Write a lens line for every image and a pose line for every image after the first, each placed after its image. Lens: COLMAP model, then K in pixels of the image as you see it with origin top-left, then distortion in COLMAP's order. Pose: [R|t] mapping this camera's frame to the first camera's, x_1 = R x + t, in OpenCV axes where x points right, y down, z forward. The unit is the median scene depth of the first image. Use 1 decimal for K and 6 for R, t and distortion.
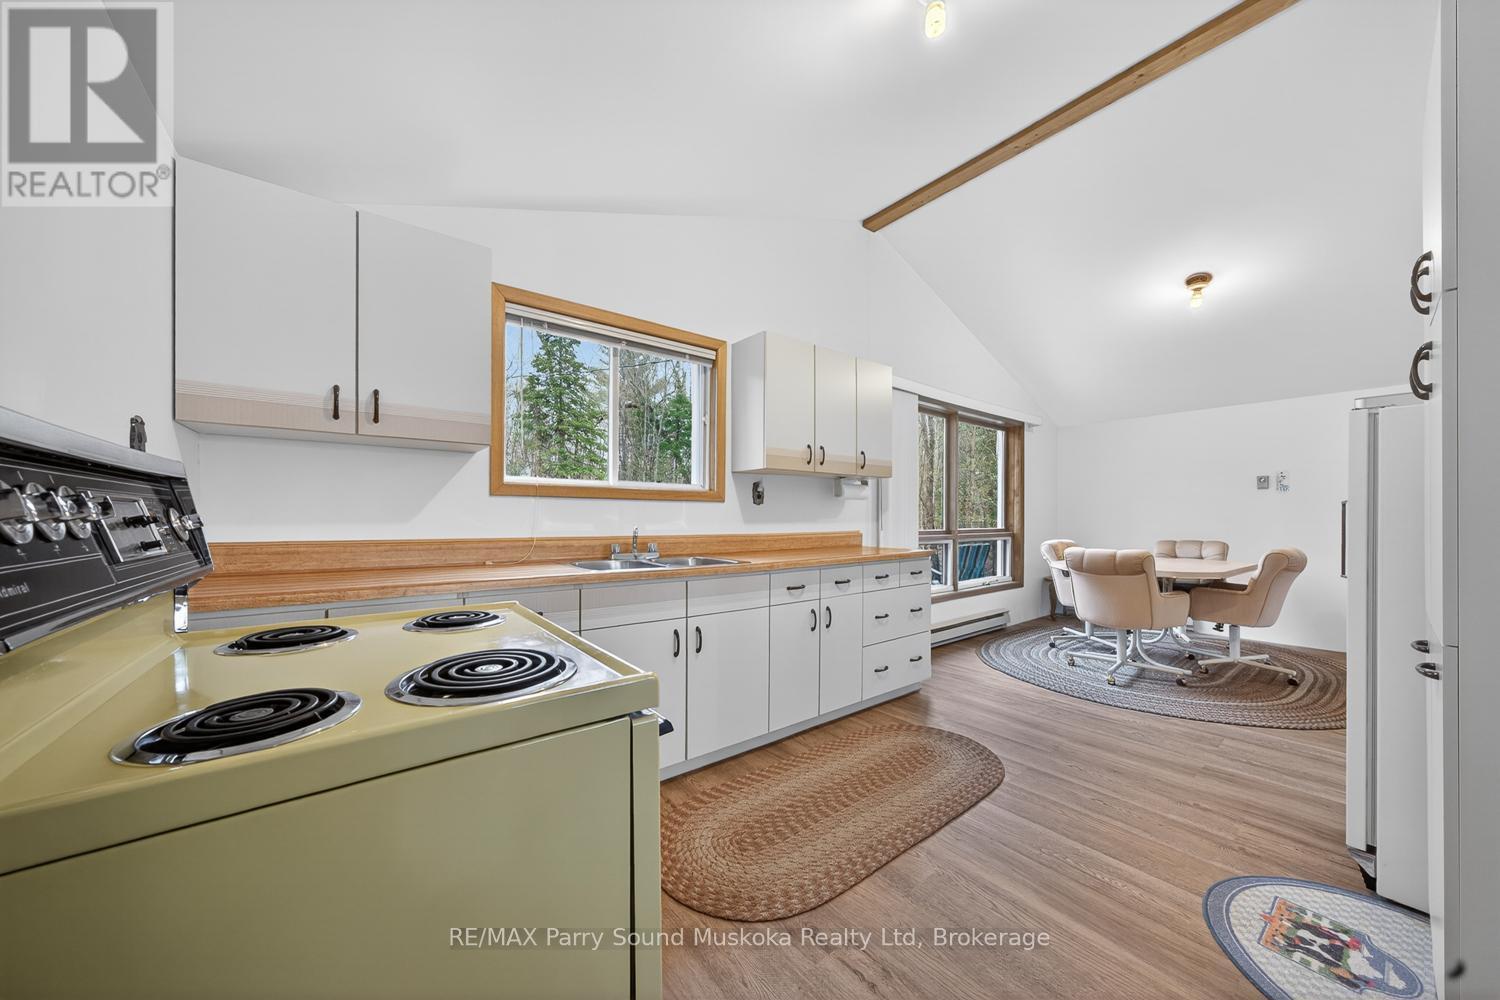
lens RADIAL K [[510.9, 0, 741.7], [0, 510.9, 516.8], [0, 0, 1]] dist [-0.020628, 0.000058]
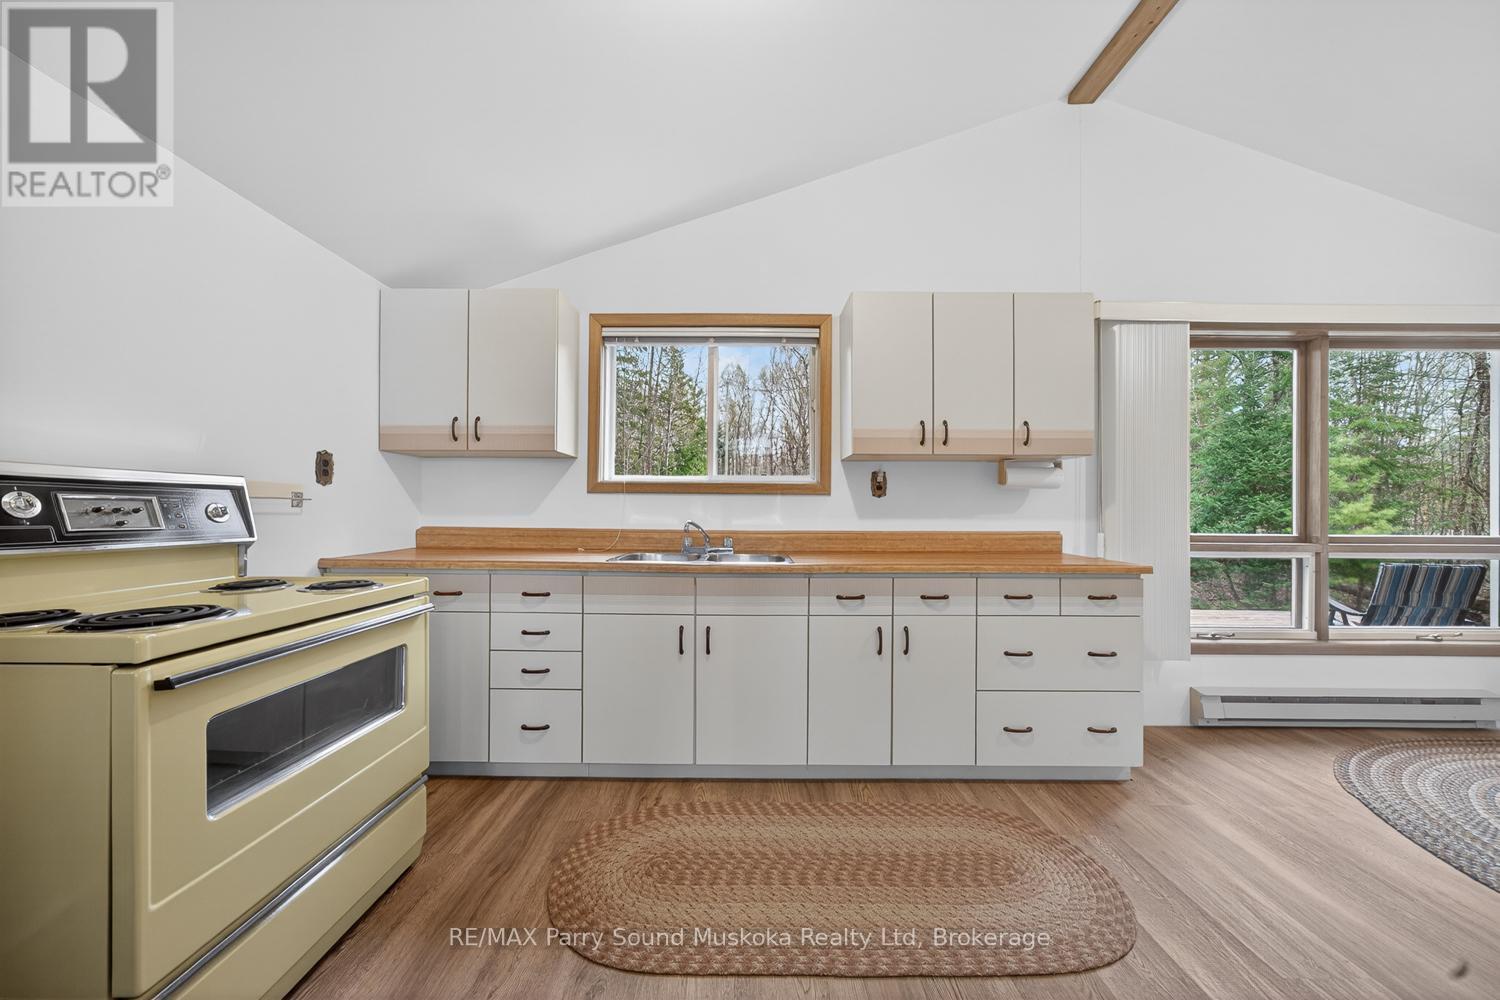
lens RADIAL K [[508.9, 0, 748.7], [0, 508.9, 507.8], [0, 0, 1]] dist [-0.000720, 0.000154]
pose [[0.790938, -0.002606, -0.611891, 0.400735], [-0.003701, 0.999952, -0.009042, 0.002249], [0.611885, 0.009416, 0.790891, 0.213272]]
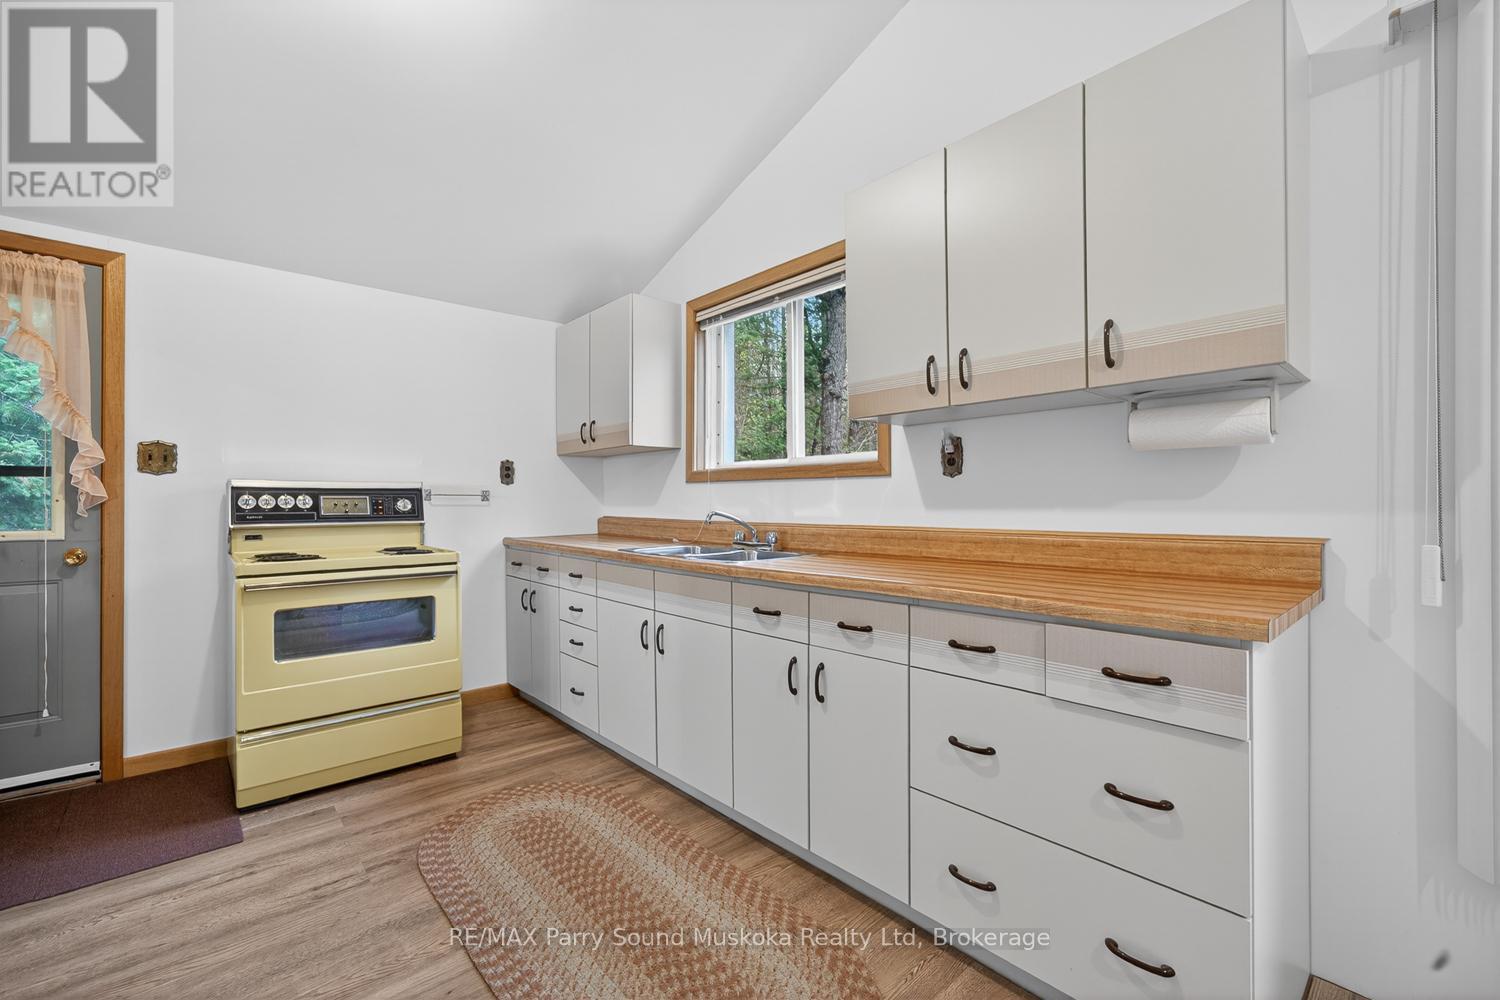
lens RADIAL K [[629.8, 0, 747.1], [0, 629.8, 503.8], [0, 0, 1]] dist [-0.031344, 0.018929]
pose [[0.073552, 0.000738, -0.997291, 0.734101], [0.004965, 0.999987, 0.001107, 0.003943], [0.997279, -0.005033, 0.073547, 0.773175]]
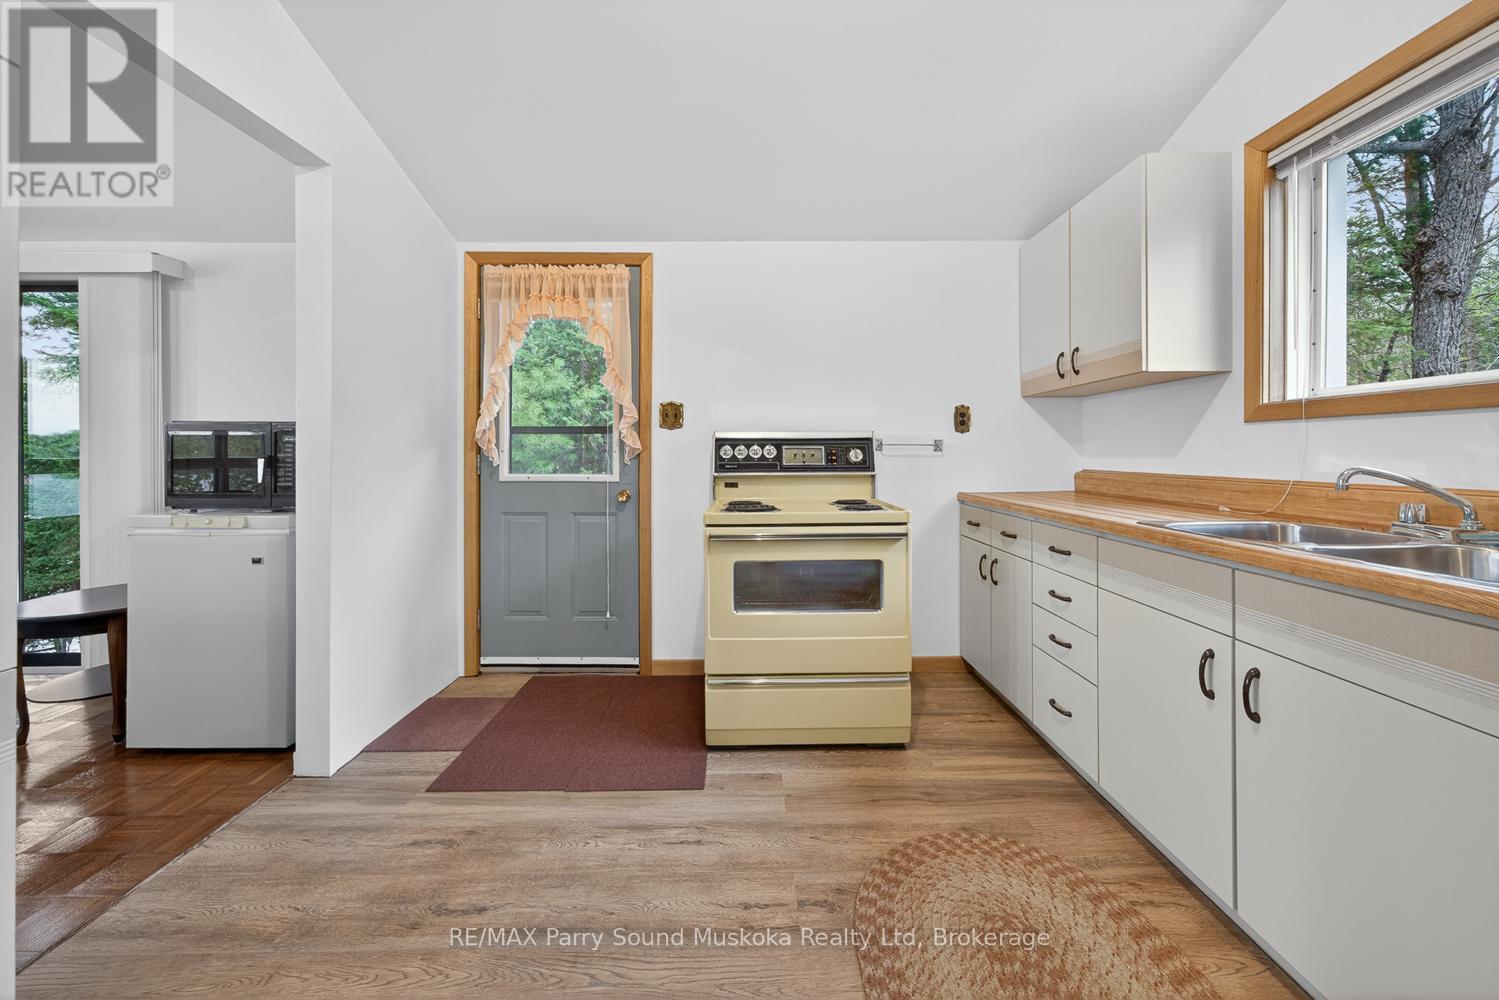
lens RADIAL K [[536.2, 0, 752.7], [0, 536.2, 460.0], [0, 0, 1]] dist [0.000346, 0.000180]
pose [[-0.600060, 0.006418, -0.799929, 0.449958], [0.002571, 0.999978, 0.006095, 0.005939], [0.799951, 0.001600, -0.600063, 0.667219]]
